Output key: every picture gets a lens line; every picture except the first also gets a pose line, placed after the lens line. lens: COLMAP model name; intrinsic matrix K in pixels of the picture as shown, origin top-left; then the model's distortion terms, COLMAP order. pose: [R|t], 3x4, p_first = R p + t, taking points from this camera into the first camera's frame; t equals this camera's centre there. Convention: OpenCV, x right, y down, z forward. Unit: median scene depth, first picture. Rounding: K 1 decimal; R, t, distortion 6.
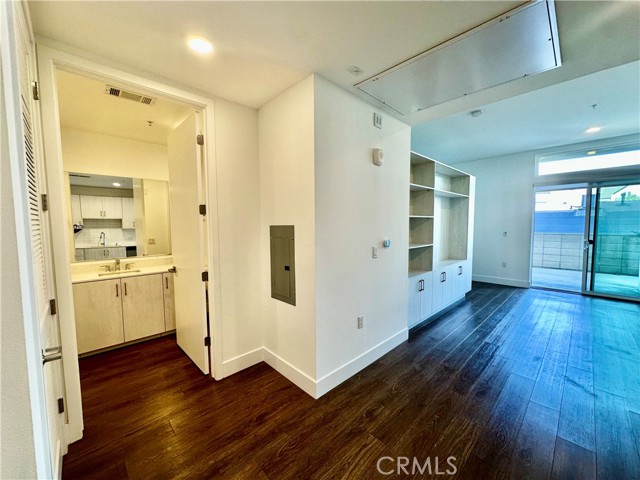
lens RADIAL K [[257.2, 0, 318.8], [0, 257.2, 240.0], [0, 0, 1]] dist [-0.003847, 0.000961]
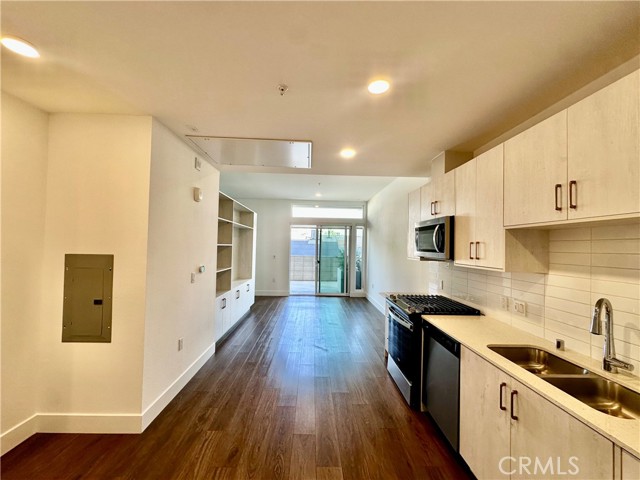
lens RADIAL K [[257.2, 0, 319.5], [0, 257.2, 240.0], [0, 0, 1]] dist [-0.003847, 0.000961]
pose [[0.670258, 0.037575, 0.741176, -0.219729], [0.025912, 0.996924, -0.073973, -0.016186], [-0.741675, 0.068787, 0.667223, -0.145998]]
